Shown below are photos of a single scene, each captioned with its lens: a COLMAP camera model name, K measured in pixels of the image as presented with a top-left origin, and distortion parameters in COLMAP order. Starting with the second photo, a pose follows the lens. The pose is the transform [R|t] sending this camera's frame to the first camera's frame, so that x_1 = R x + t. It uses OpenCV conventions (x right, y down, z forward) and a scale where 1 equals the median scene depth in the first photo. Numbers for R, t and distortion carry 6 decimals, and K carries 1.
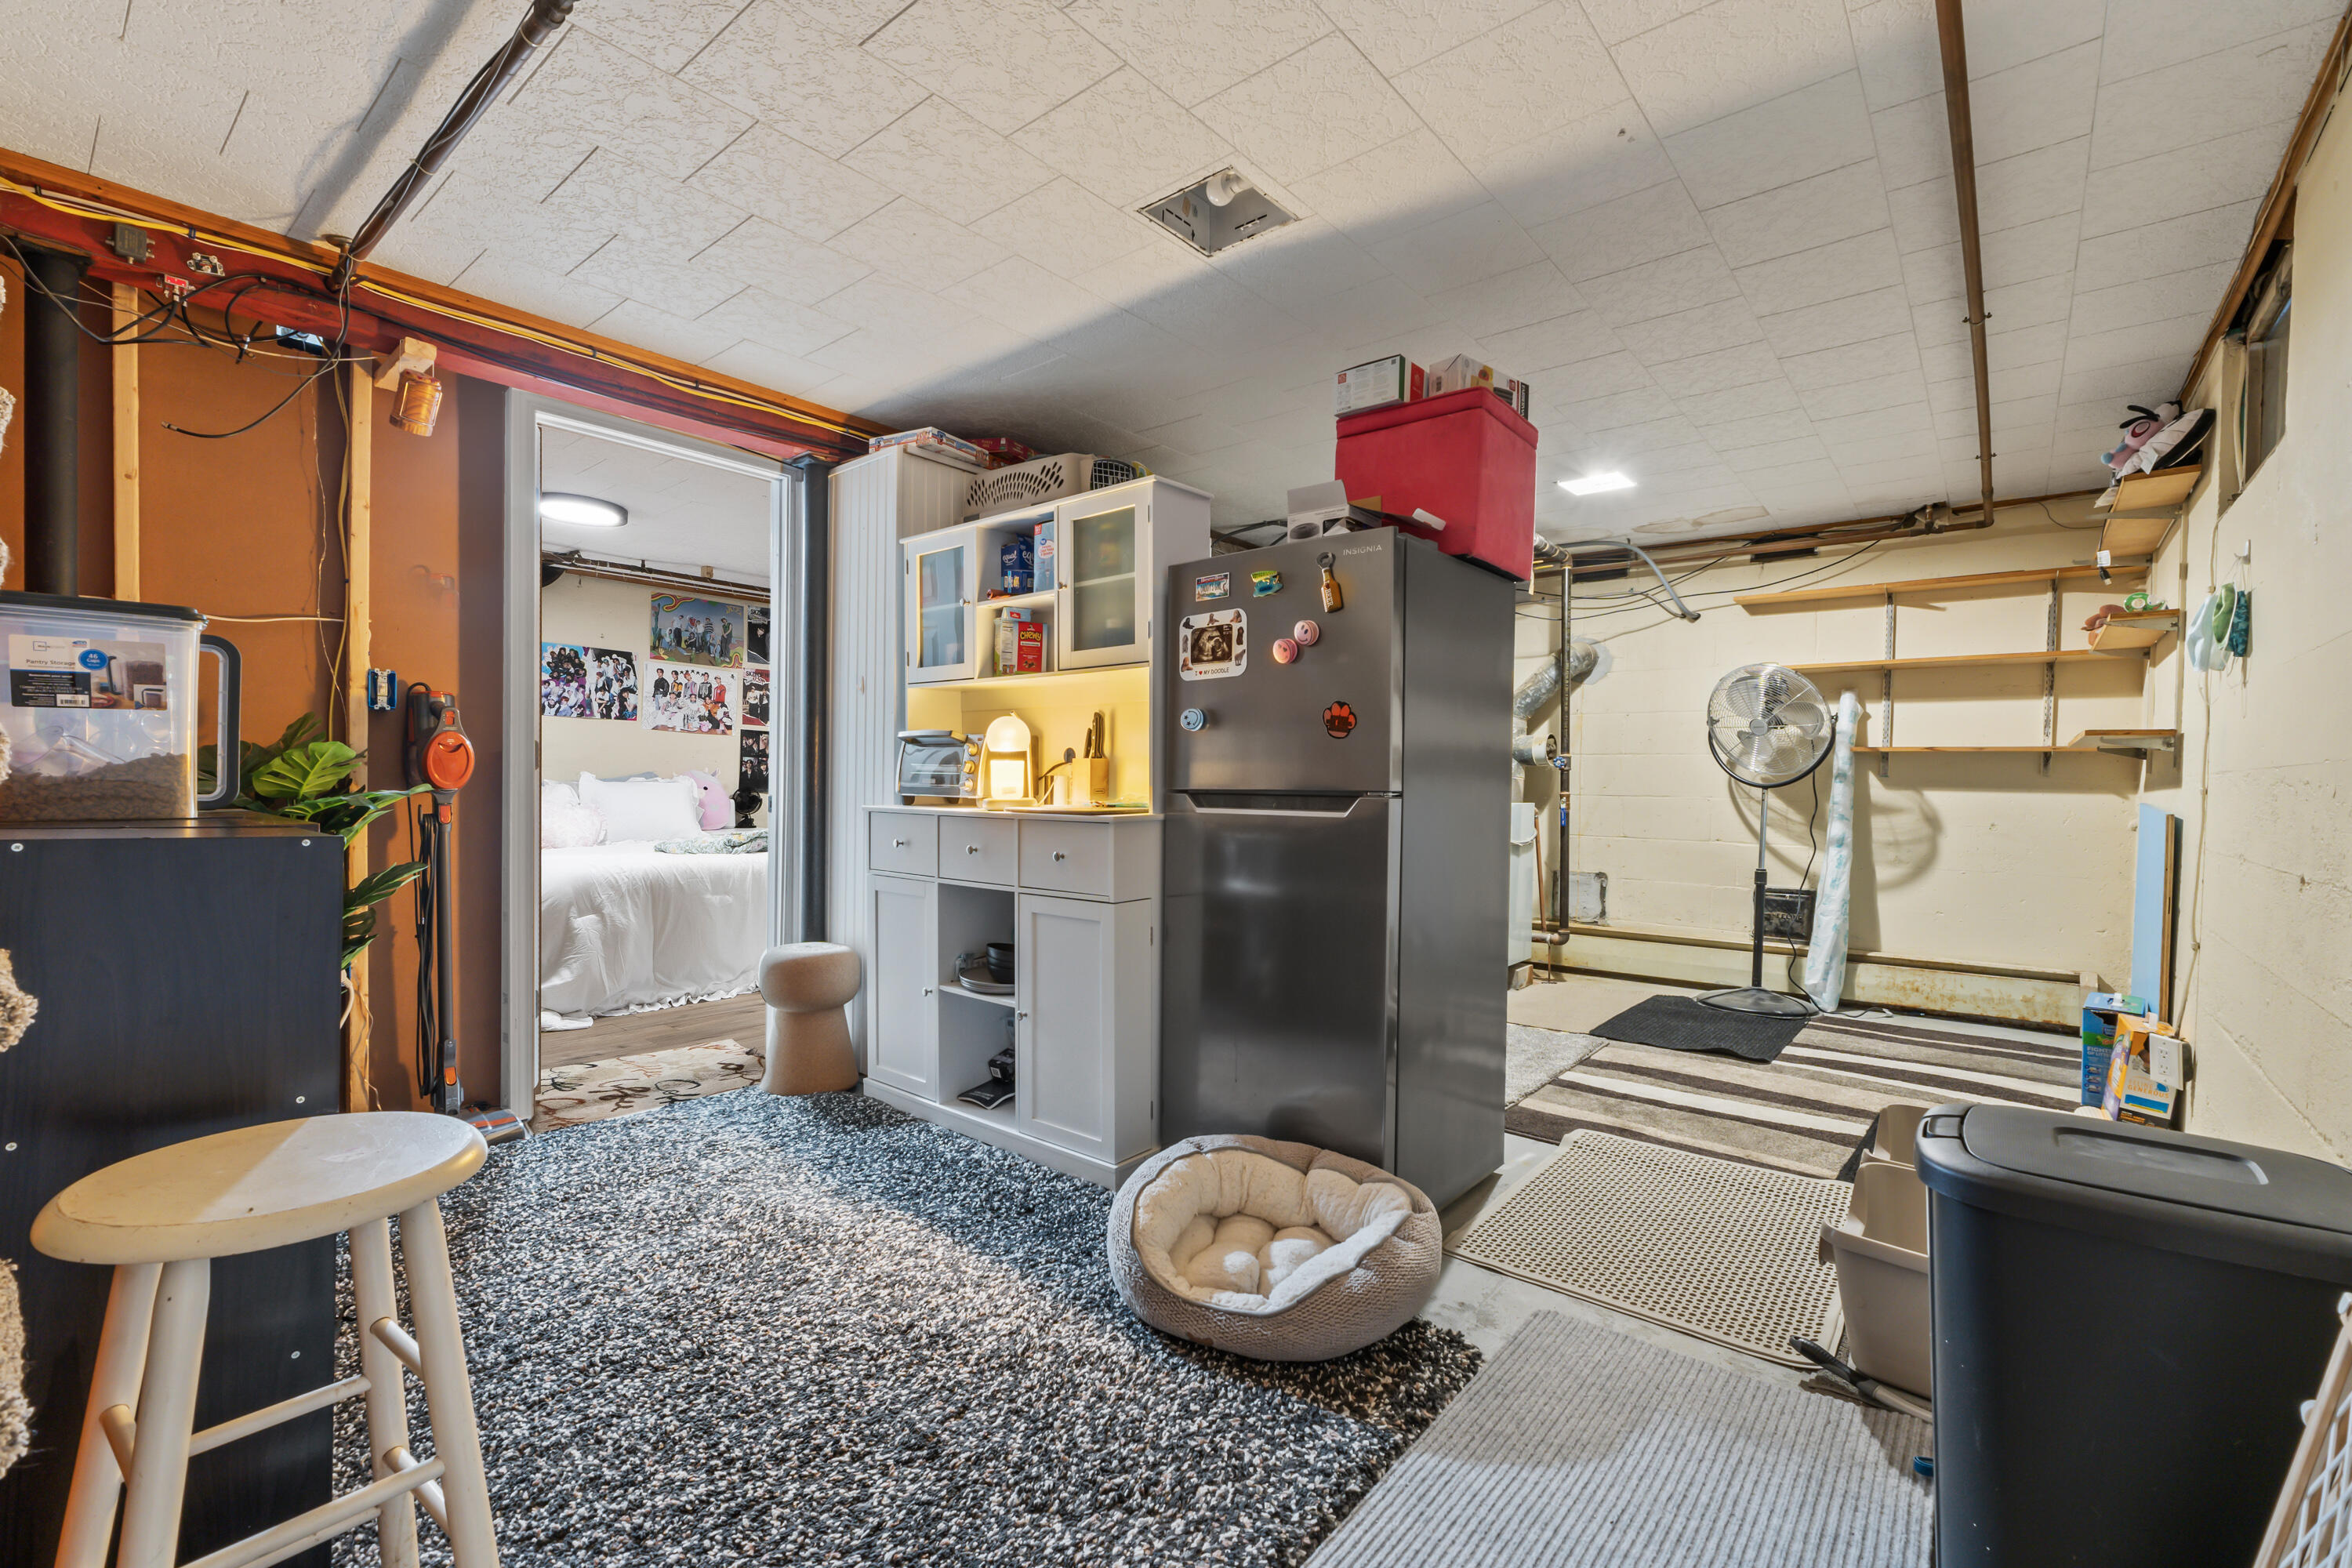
lens RADIAL K [[1030.8, 0, 1165.4], [0, 1030.8, 785.9], [0, 0, 1]] dist [-0.004328, -0.000984]
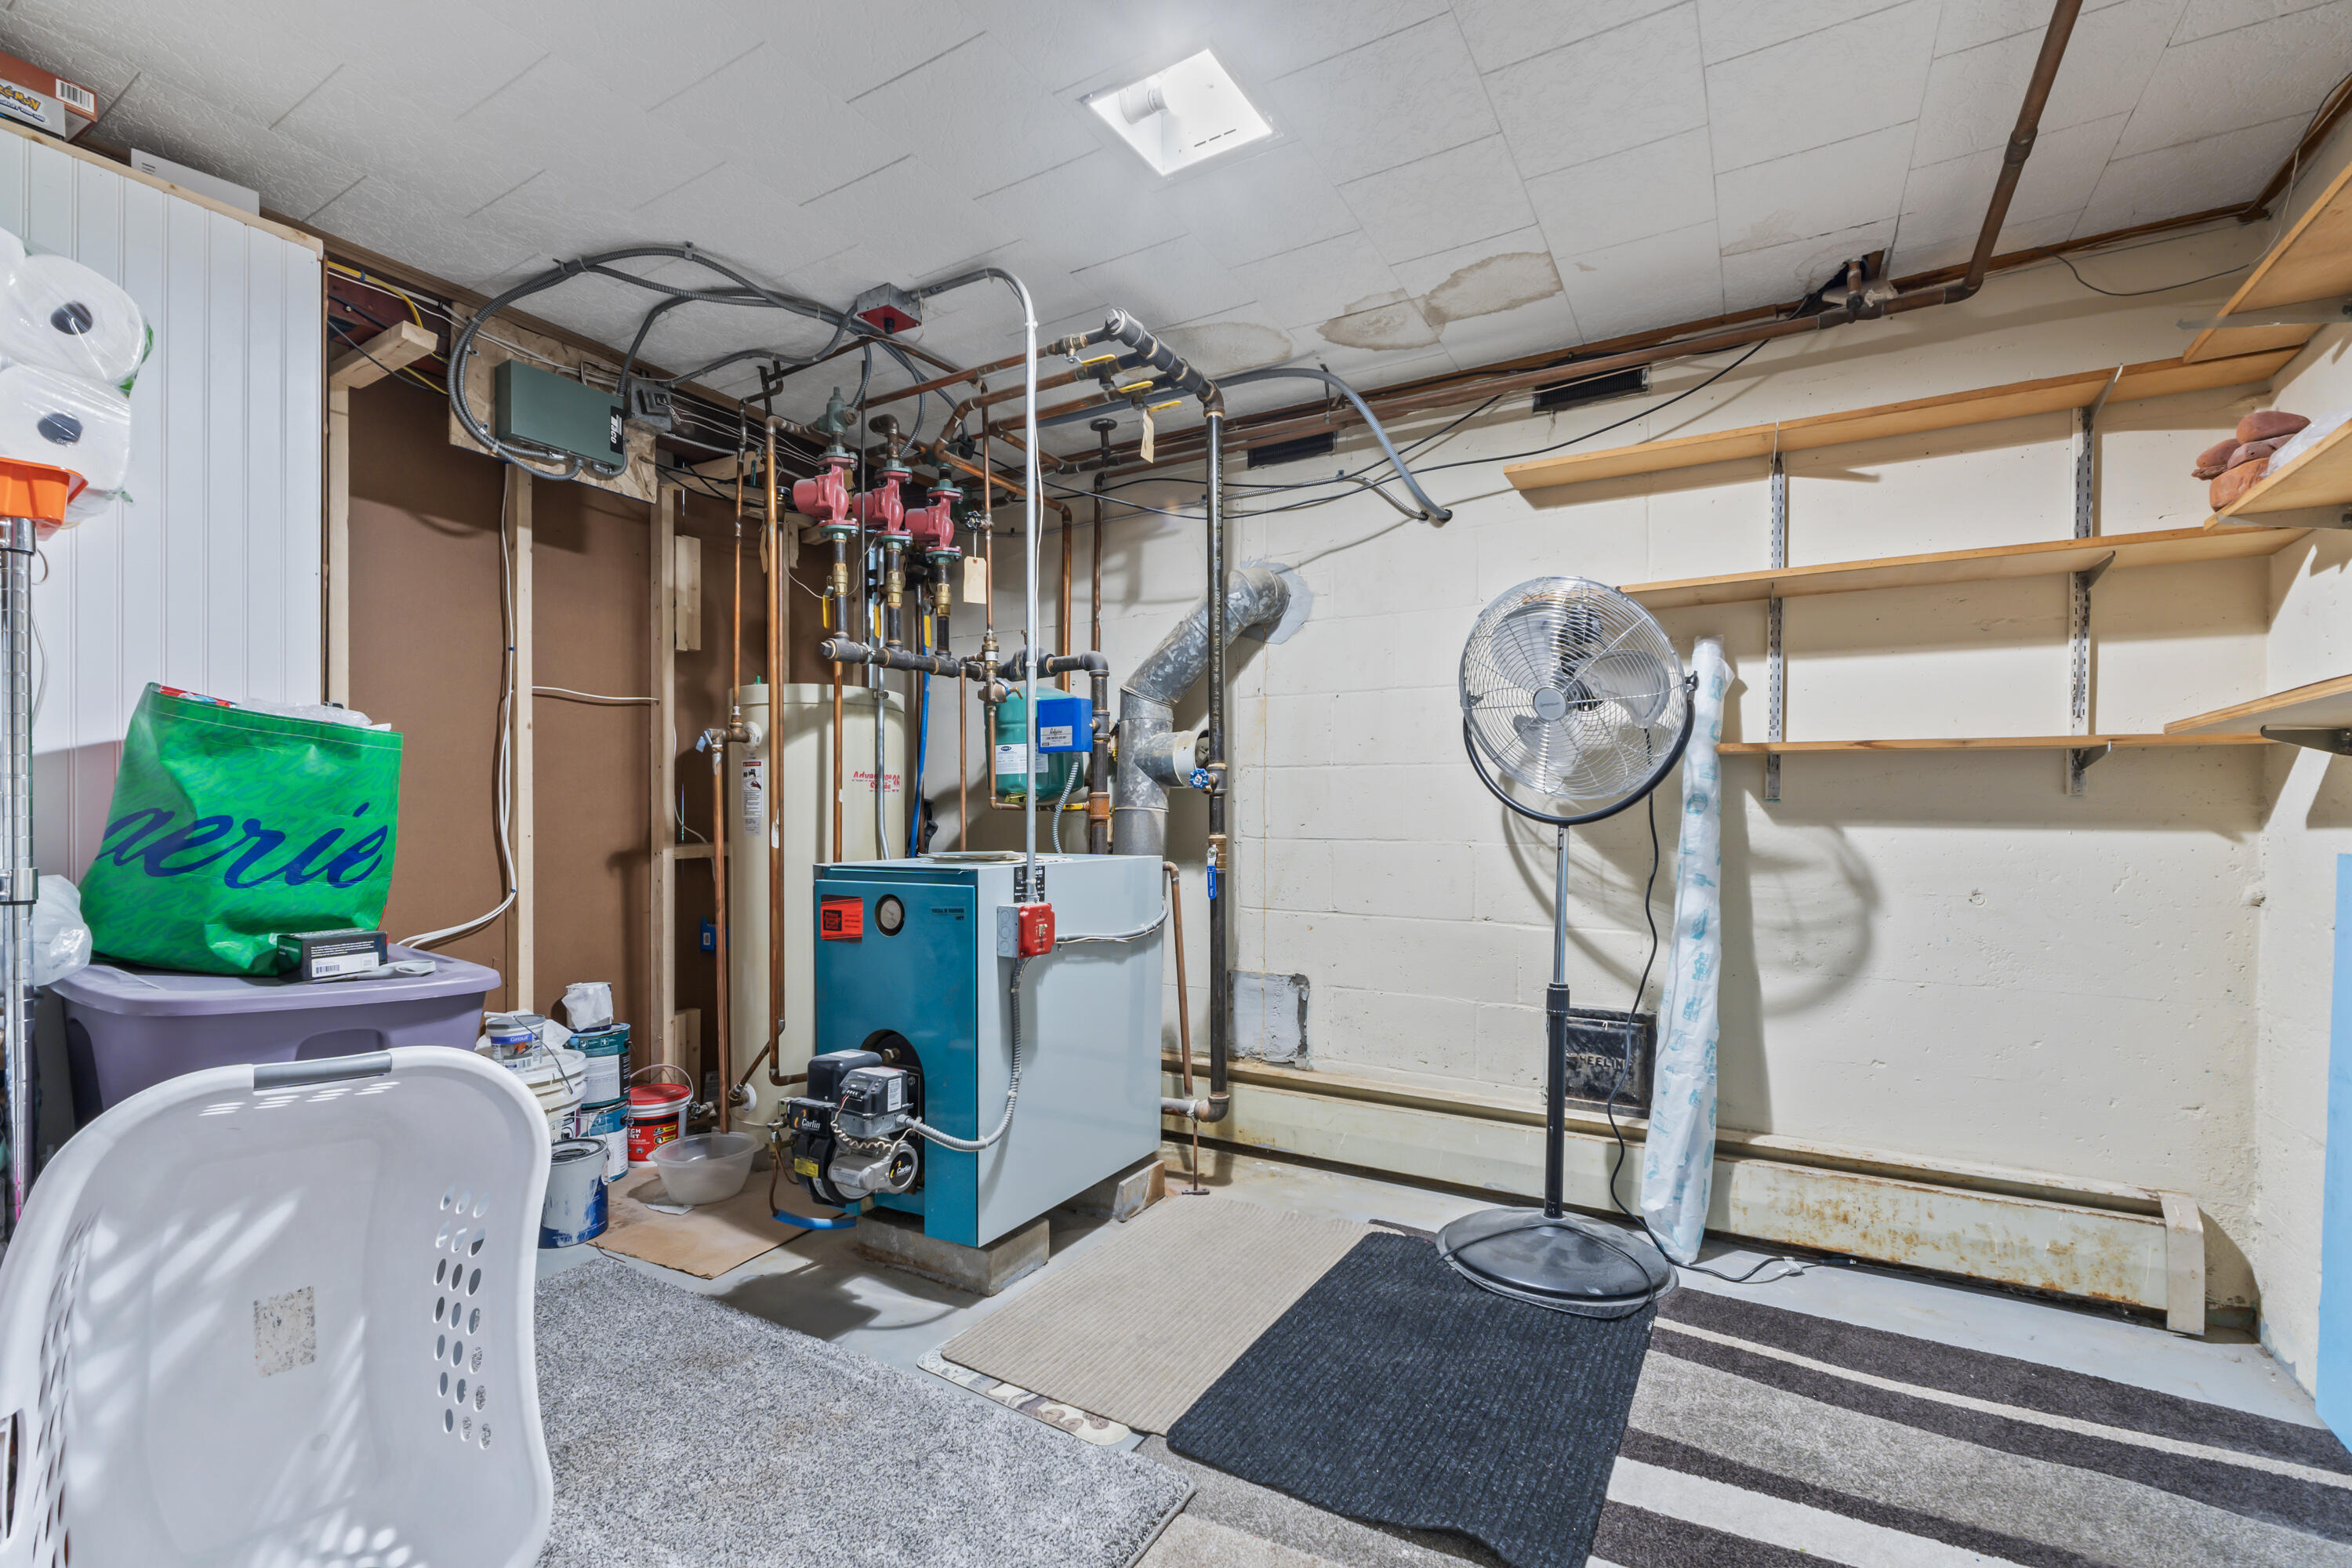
lens RADIAL K [[1030.8, 0, 1181.8], [0, 1030.8, 807.9], [0, 0, 1]] dist [-0.004328, -0.000984]
pose [[0.986115, -0.011414, 0.165674, 0.311302], [0.012737, 0.999895, -0.006928, -0.005380], [-0.165578, 0.008942, 0.986156, 0.526935]]
